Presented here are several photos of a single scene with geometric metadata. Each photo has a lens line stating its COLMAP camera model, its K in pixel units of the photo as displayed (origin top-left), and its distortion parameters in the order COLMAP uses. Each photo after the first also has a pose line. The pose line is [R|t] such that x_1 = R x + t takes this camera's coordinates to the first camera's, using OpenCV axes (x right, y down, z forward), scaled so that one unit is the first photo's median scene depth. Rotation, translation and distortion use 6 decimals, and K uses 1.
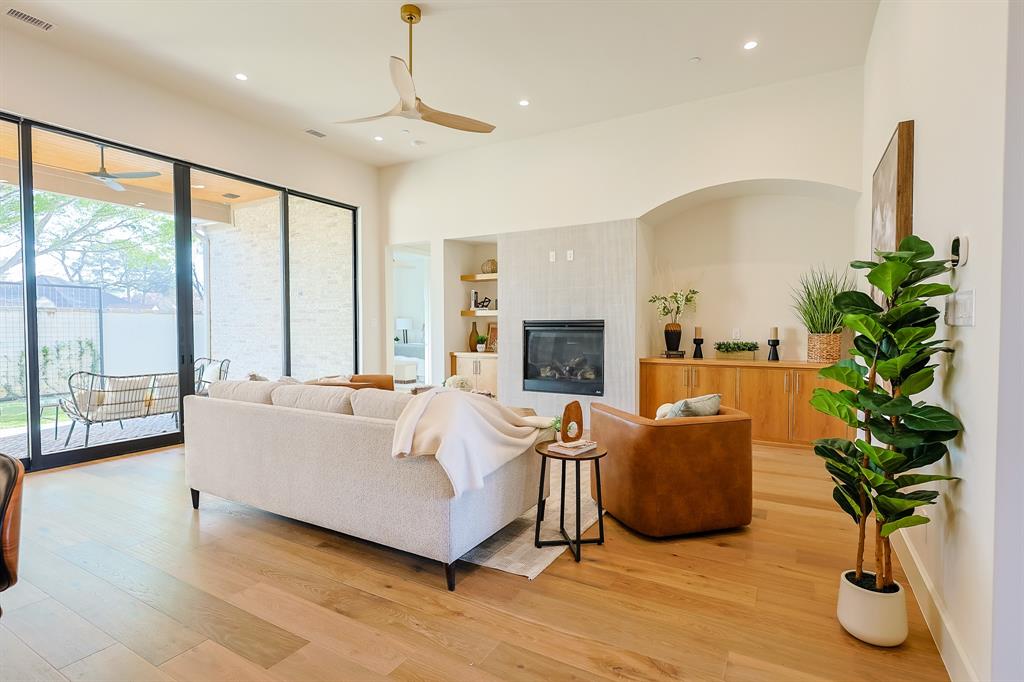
lens RADIAL K [[504.0, 0, 516.8], [0, 504.0, 336.4], [0, 0, 1]] dist [-0.001184, 0.002024]
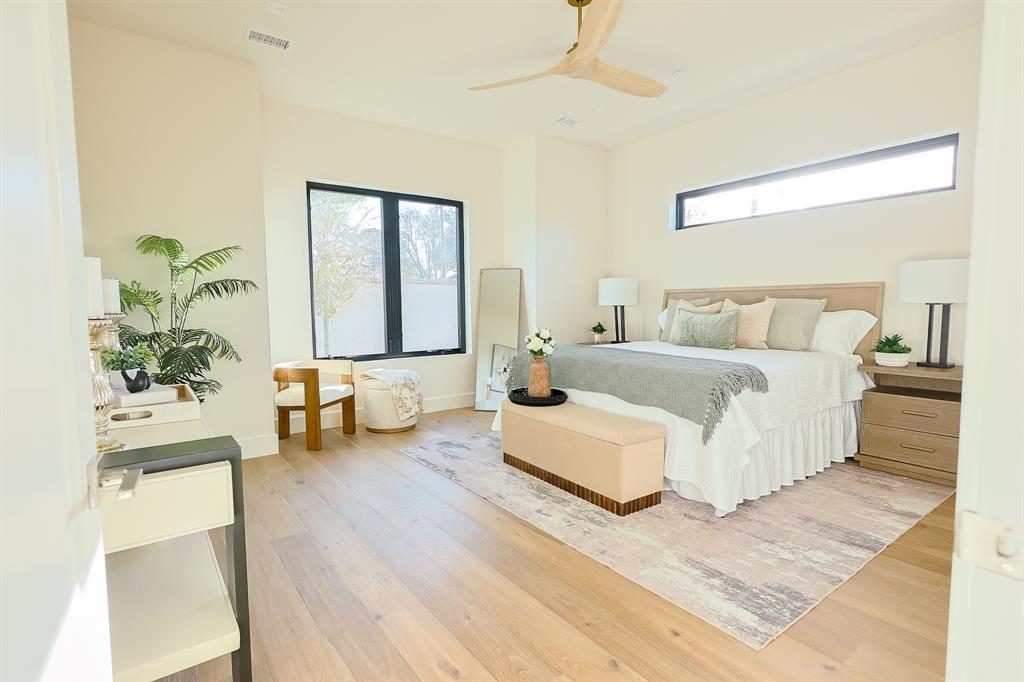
lens RADIAL K [[504.0, 0, 511.4], [0, 504.0, 340.4], [0, 0, 1]] dist [-0.001184, 0.002024]
pose [[0.915325, 0.037888, -0.400931, -0.141431], [-0.011138, 0.997565, 0.068842, -0.012727], [0.402563, -0.058548, 0.913518, 0.609199]]
